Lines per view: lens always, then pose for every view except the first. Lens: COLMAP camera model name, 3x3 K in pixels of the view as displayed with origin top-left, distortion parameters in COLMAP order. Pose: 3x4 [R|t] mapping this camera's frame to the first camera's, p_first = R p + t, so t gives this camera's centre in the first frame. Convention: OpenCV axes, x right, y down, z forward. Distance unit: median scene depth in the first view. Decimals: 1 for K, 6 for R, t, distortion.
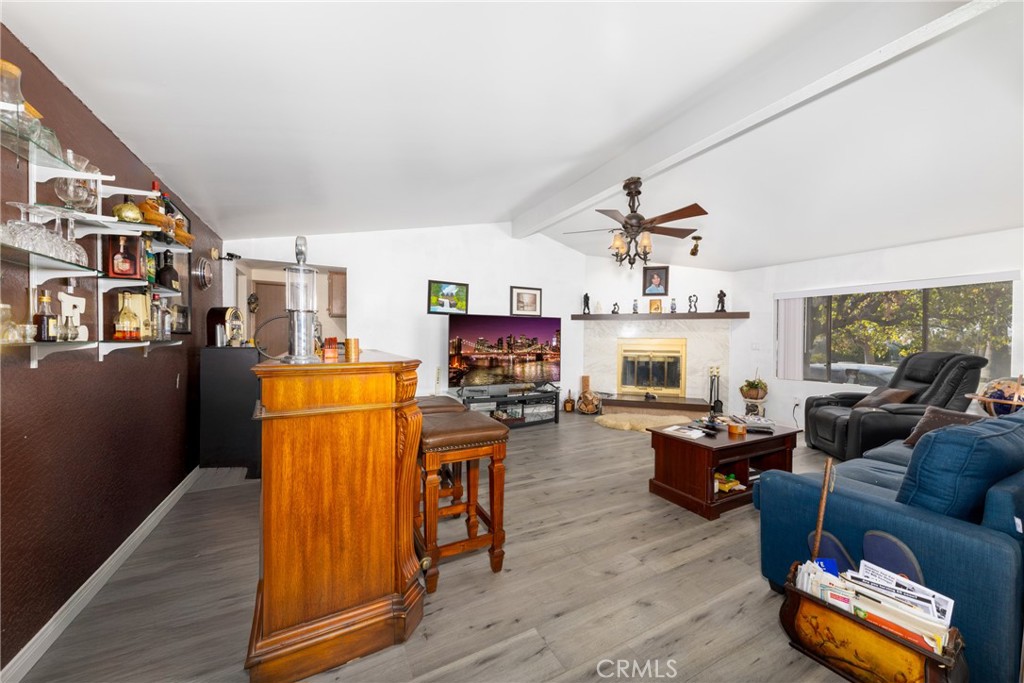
lens RADIAL K [[352.6, 0, 489.5], [0, 352.6, 343.0], [0, 0, 1]] dist [0.000838, -0.000019]
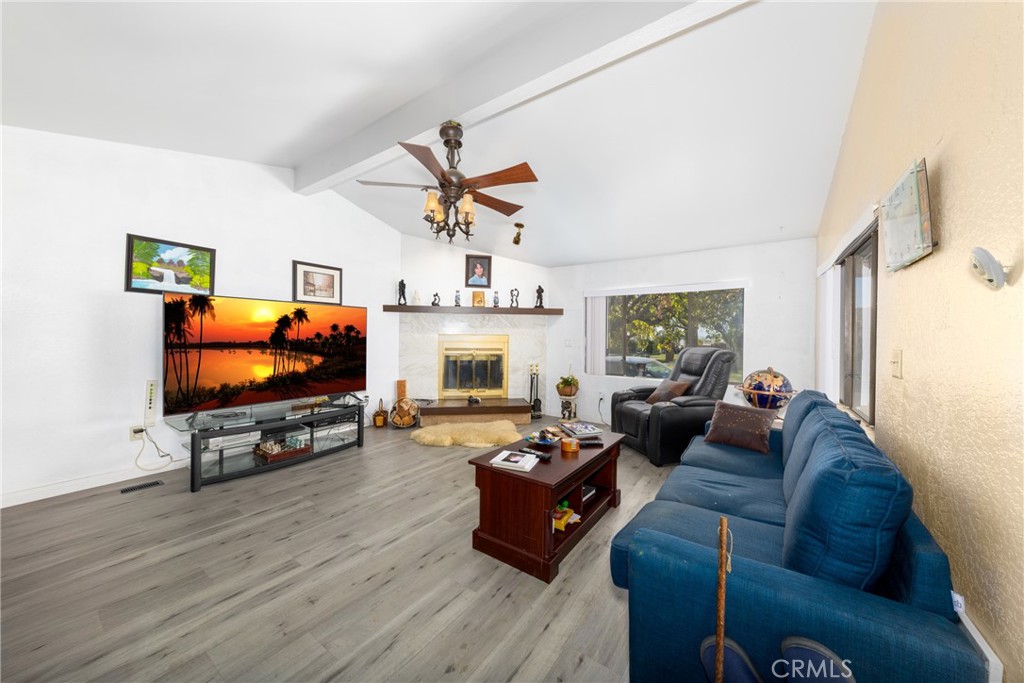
lens RADIAL K [[364.7, 0, 497.9], [0, 364.7, 339.5], [0, 0, 1]] dist [0.000435, -0.000003]
pose [[0.879635, -0.002515, 0.475643, 0.079251], [0.002845, 0.999996, 0.000027, -0.001499], [-0.475641, 0.001329, 0.879638, 0.174839]]
